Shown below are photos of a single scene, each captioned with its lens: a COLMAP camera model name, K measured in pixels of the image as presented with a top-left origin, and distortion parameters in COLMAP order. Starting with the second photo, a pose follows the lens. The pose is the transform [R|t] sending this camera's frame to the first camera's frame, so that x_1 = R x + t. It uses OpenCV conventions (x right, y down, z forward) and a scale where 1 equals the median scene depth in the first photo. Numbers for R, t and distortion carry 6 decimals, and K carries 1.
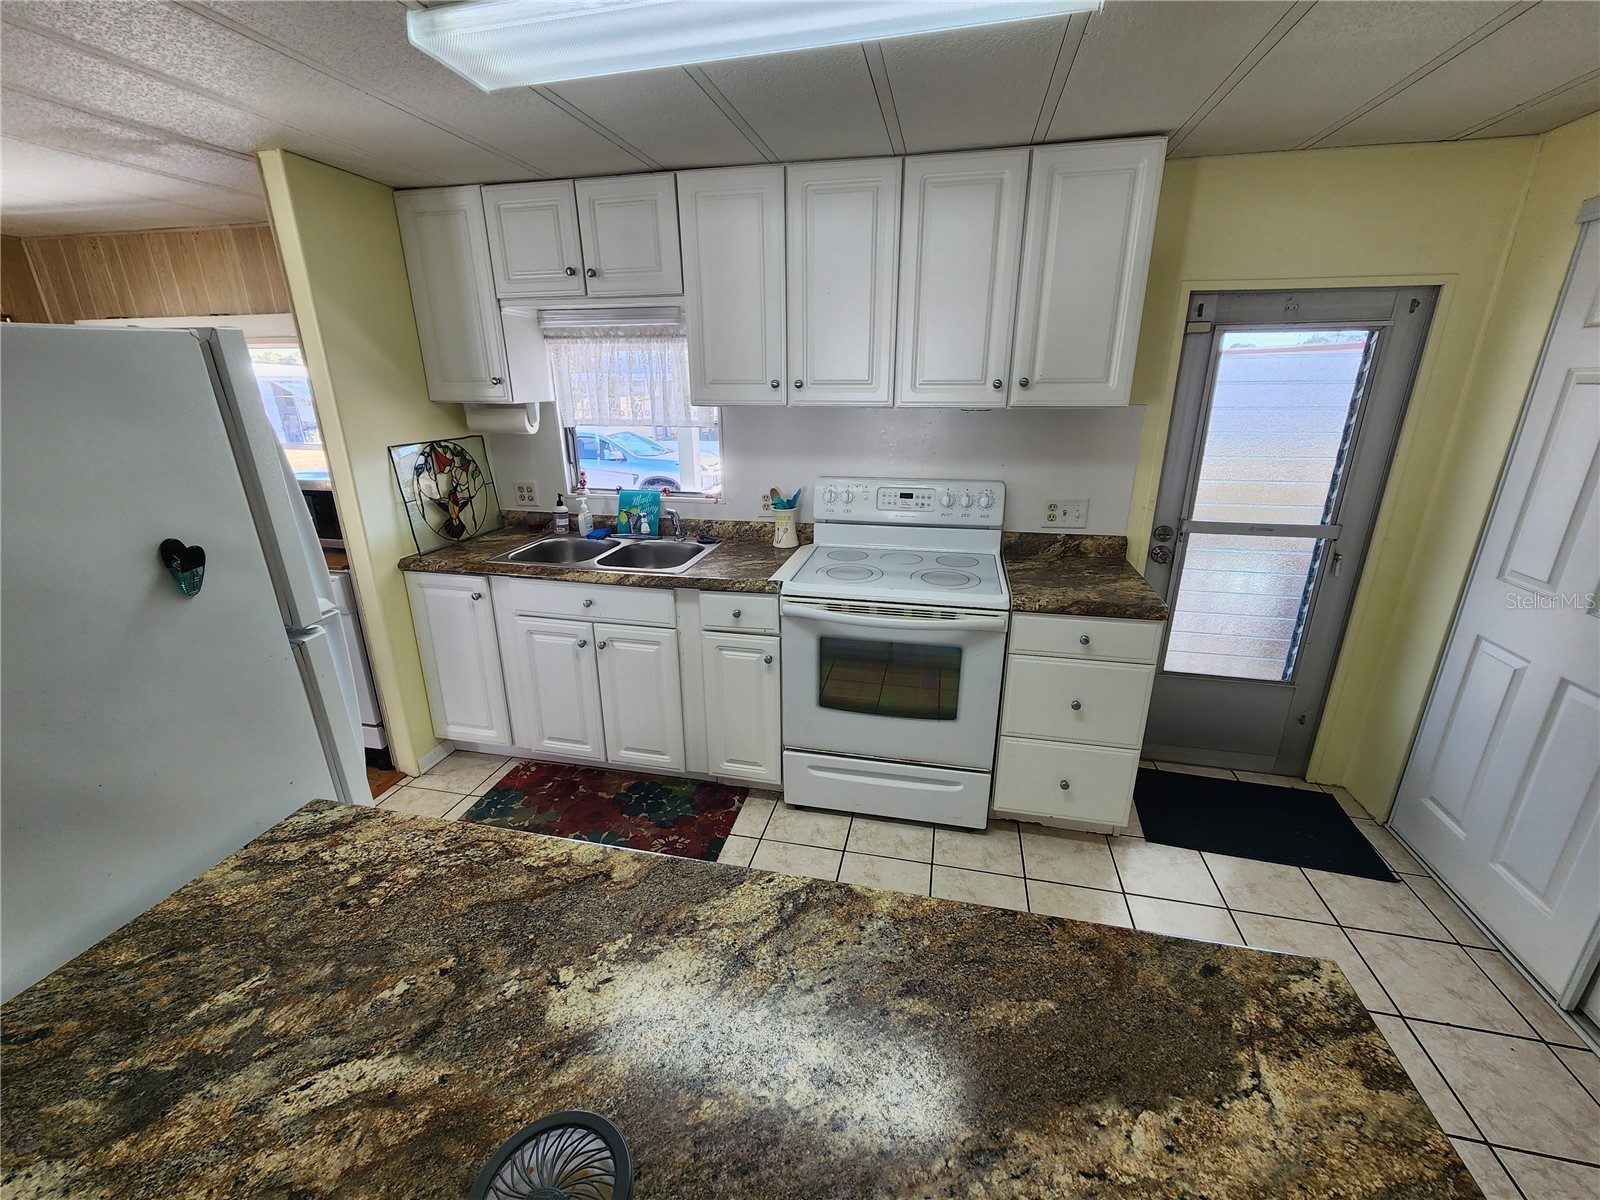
lens RADIAL K [[658.6, 0, 802.2], [0, 658.6, 595.7], [0, 0, 1]] dist [-0.004944, 0.001002]
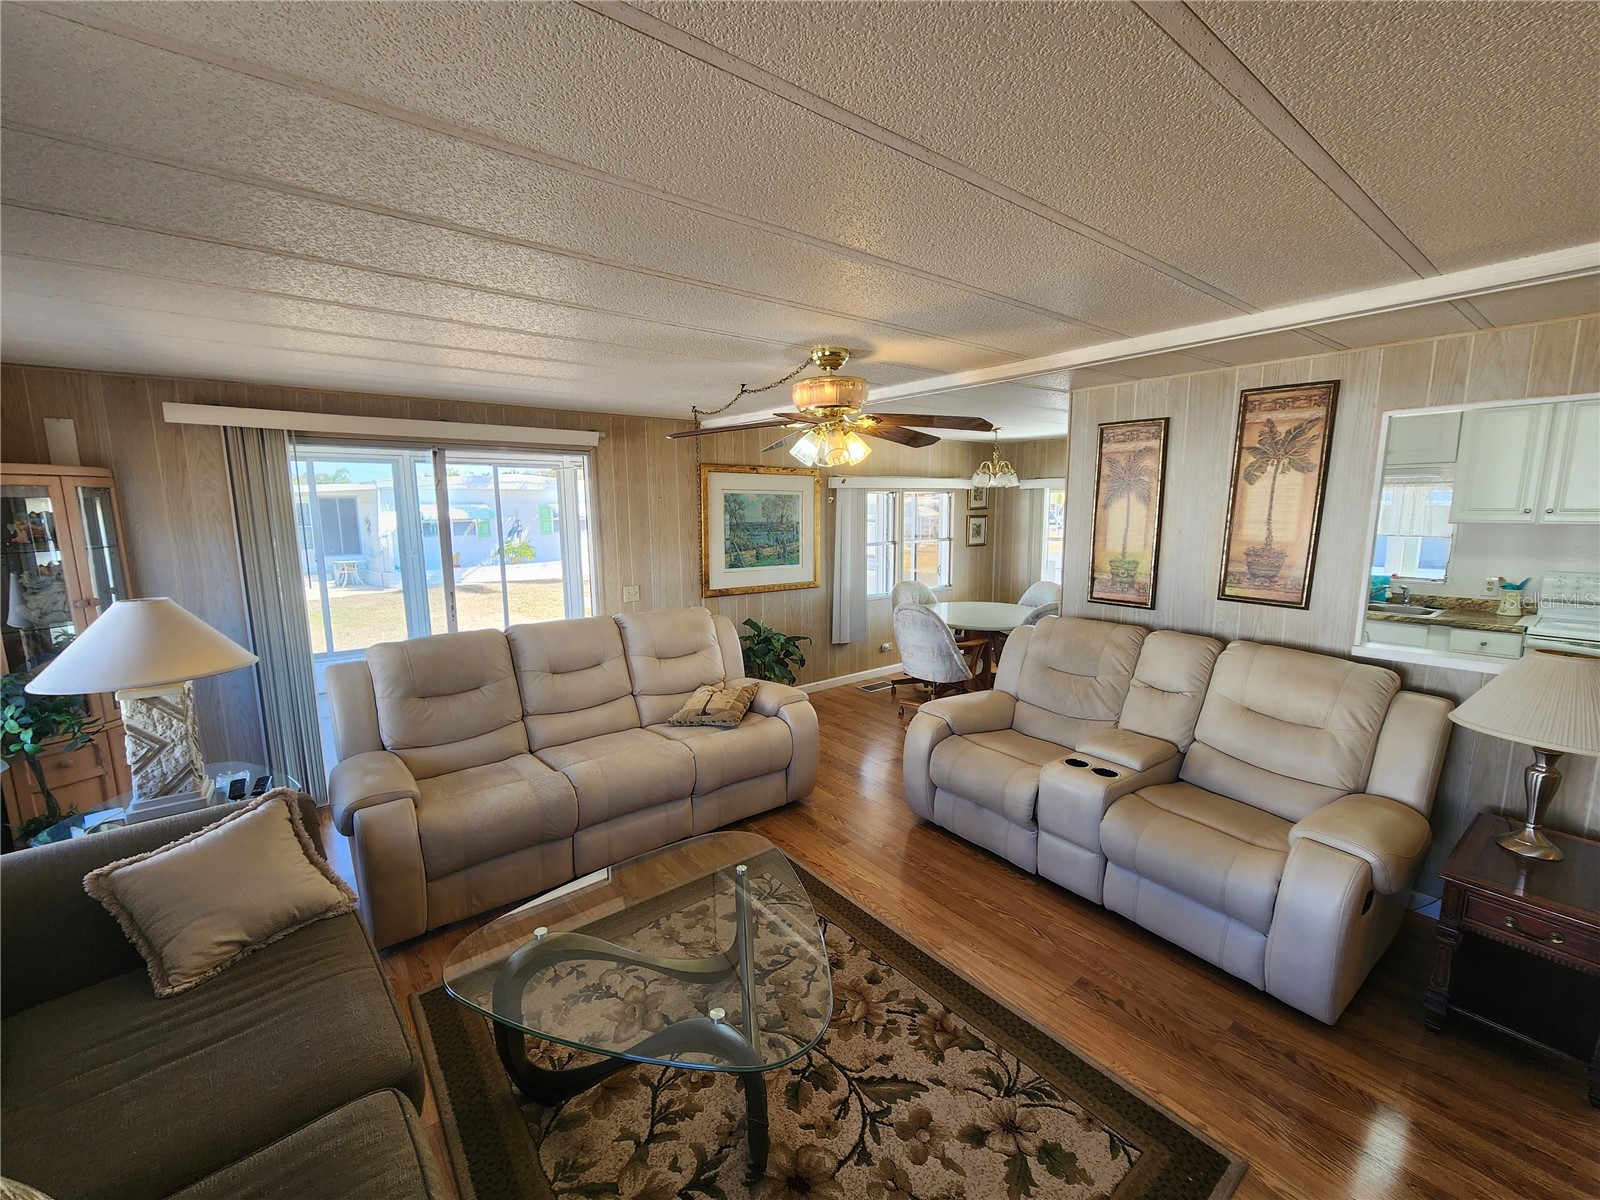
lens RADIAL K [[658.6, 0, 807.3], [0, 658.6, 602.4], [0, 0, 1]] dist [-0.004944, 0.001002]
pose [[0.777068, 0.093449, -0.622441, -0.952612], [-0.195674, 0.975782, -0.097786, 0.992871], [0.598228, 0.197781, 0.776534, -3.141601]]
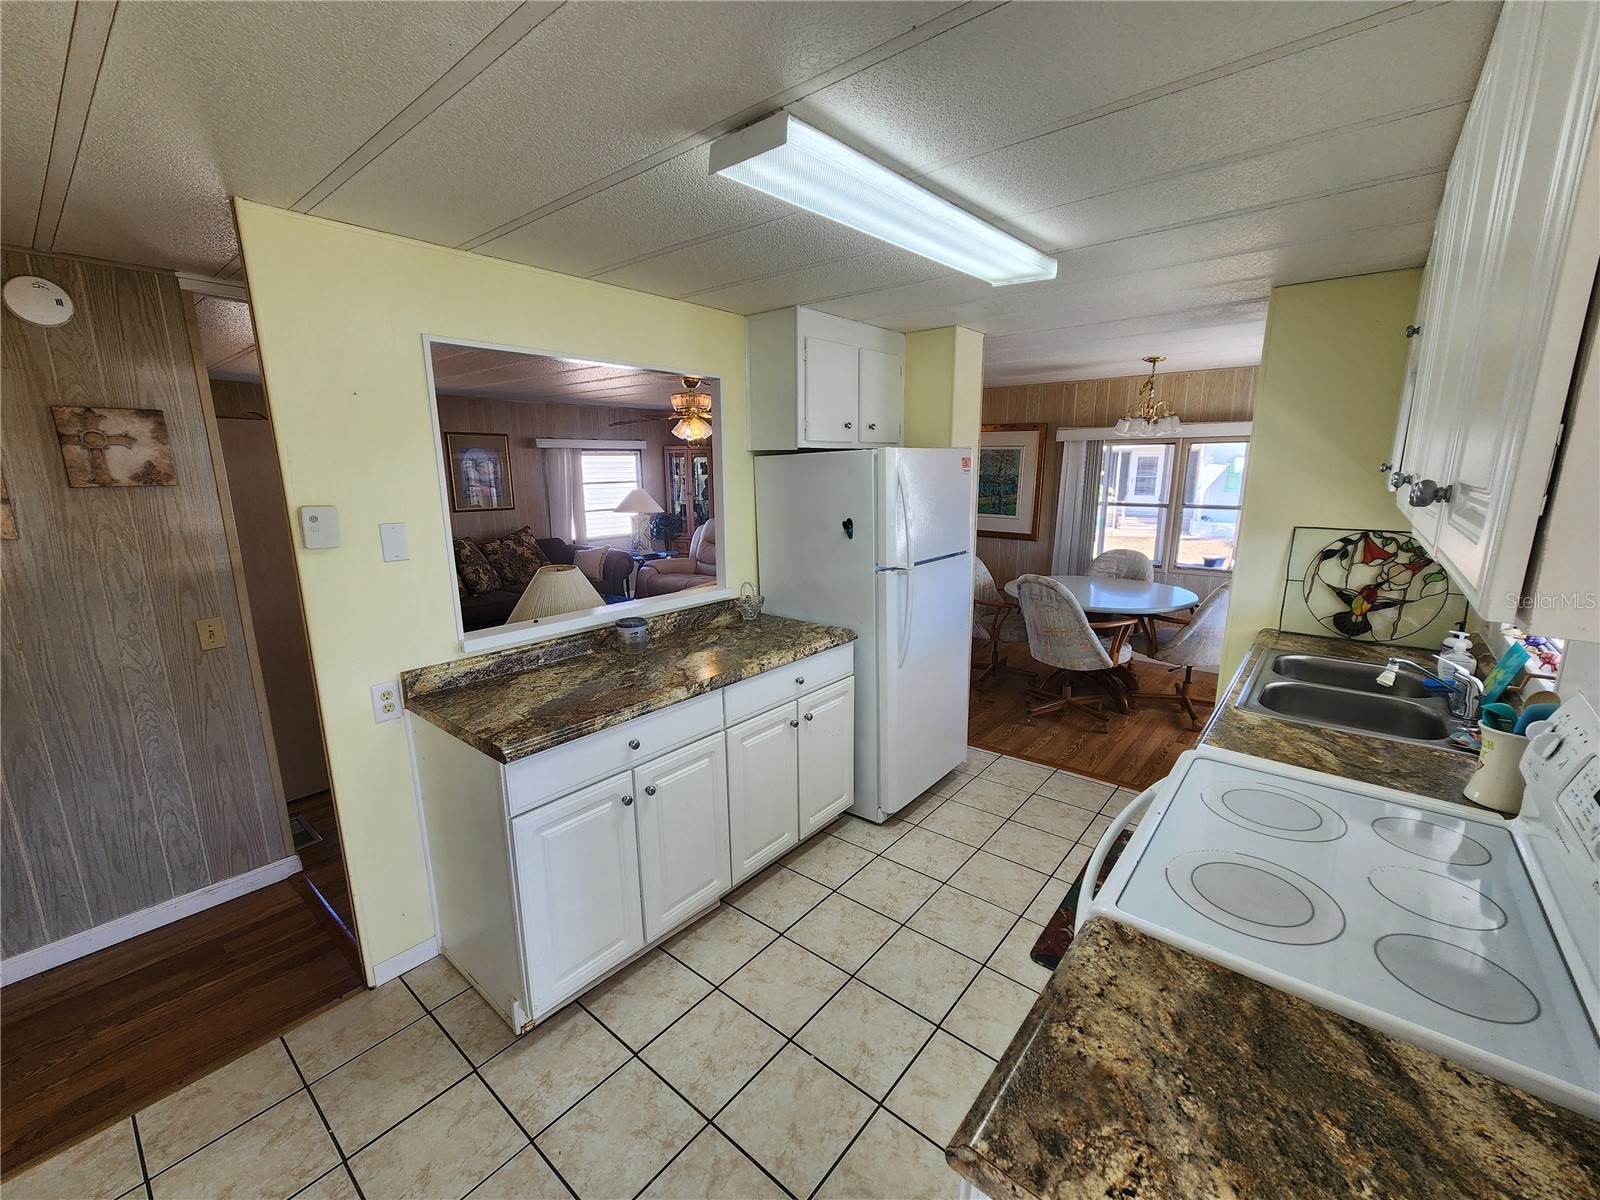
lens RADIAL K [[658.6, 0, 803.7], [0, 658.6, 603.7], [0, 0, 1]] dist [-0.004944, 0.001002]
pose [[-0.453477, 0.192998, -0.870121, 1.713046], [-0.273761, 0.898916, 0.342060, -0.666280], [0.848183, 0.393322, -0.354802, 1.935935]]
